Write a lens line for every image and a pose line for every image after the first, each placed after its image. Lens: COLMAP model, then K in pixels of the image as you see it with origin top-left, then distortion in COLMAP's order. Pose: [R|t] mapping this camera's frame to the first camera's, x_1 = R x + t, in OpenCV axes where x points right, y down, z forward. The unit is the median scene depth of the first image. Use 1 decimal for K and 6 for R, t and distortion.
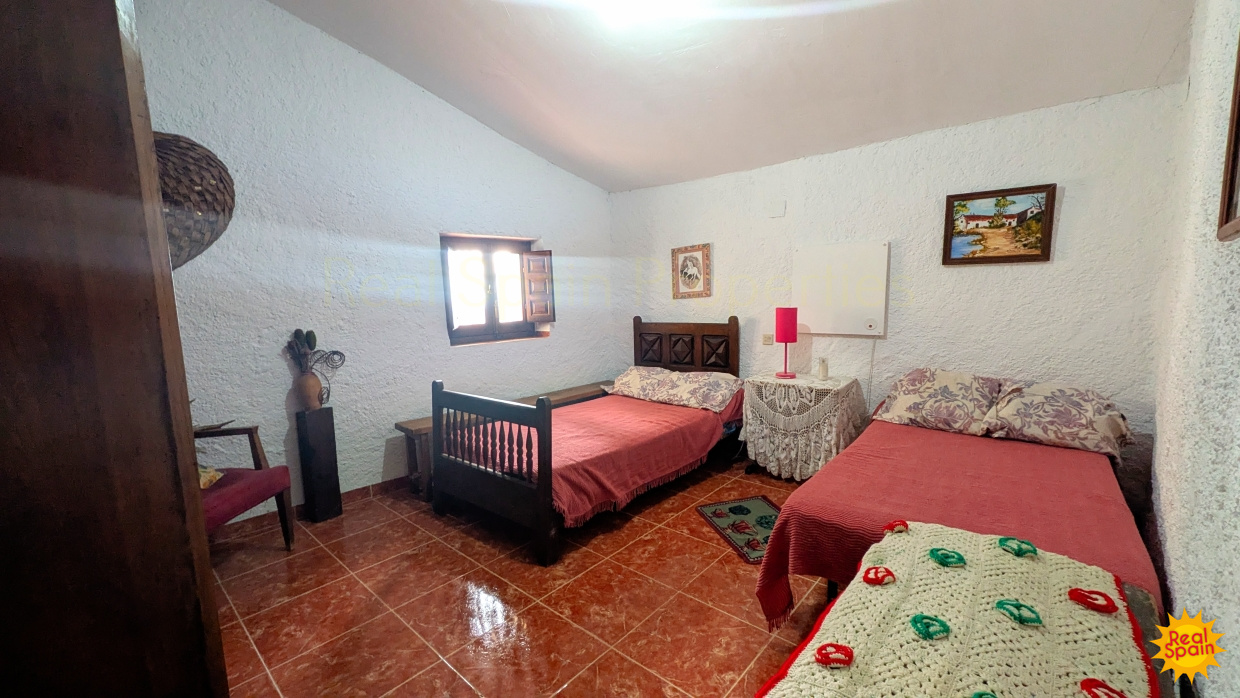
lens RADIAL K [[485.1, 0, 620.1], [0, 485.1, 348.0], [0, 0, 1]] dist [-0.000890, 0.000975]
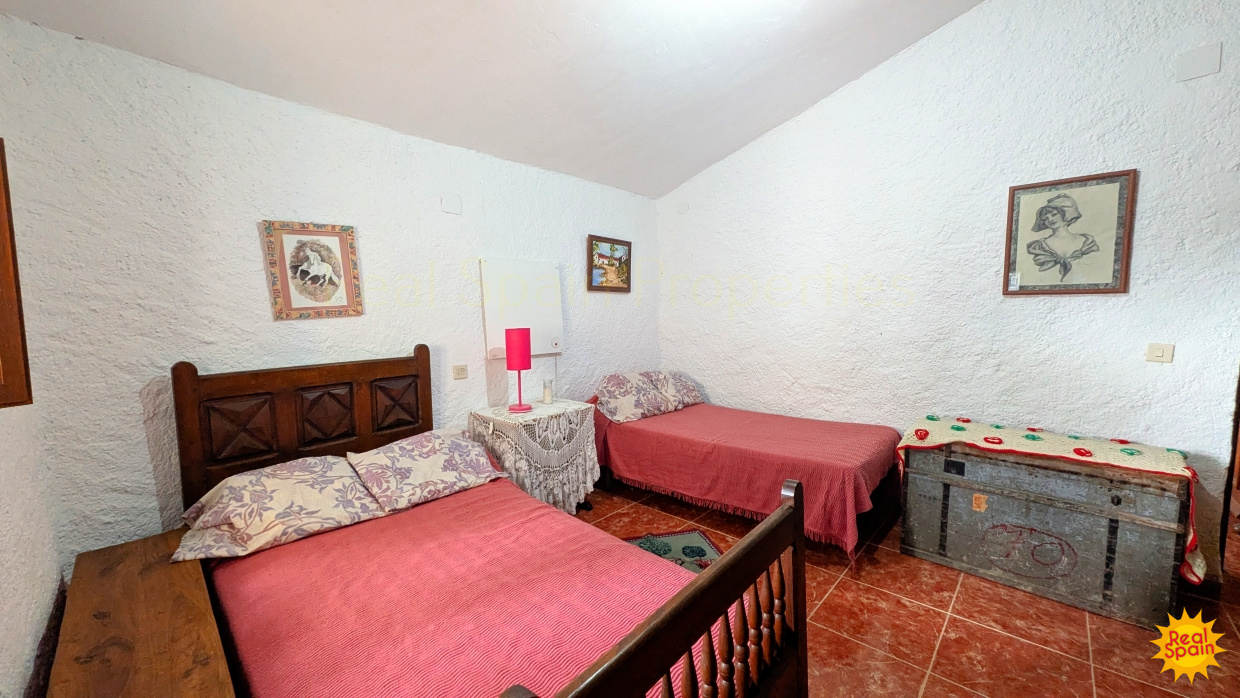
lens RADIAL K [[485.1, 0, 625.0], [0, 485.1, 347.6], [0, 0, 1]] dist [-0.000890, 0.000975]
pose [[-0.002638, -0.058915, 0.998260, -0.512929], [0.112057, 0.991958, 0.058839, -0.080470], [-0.993698, 0.112017, 0.003985, 0.831344]]
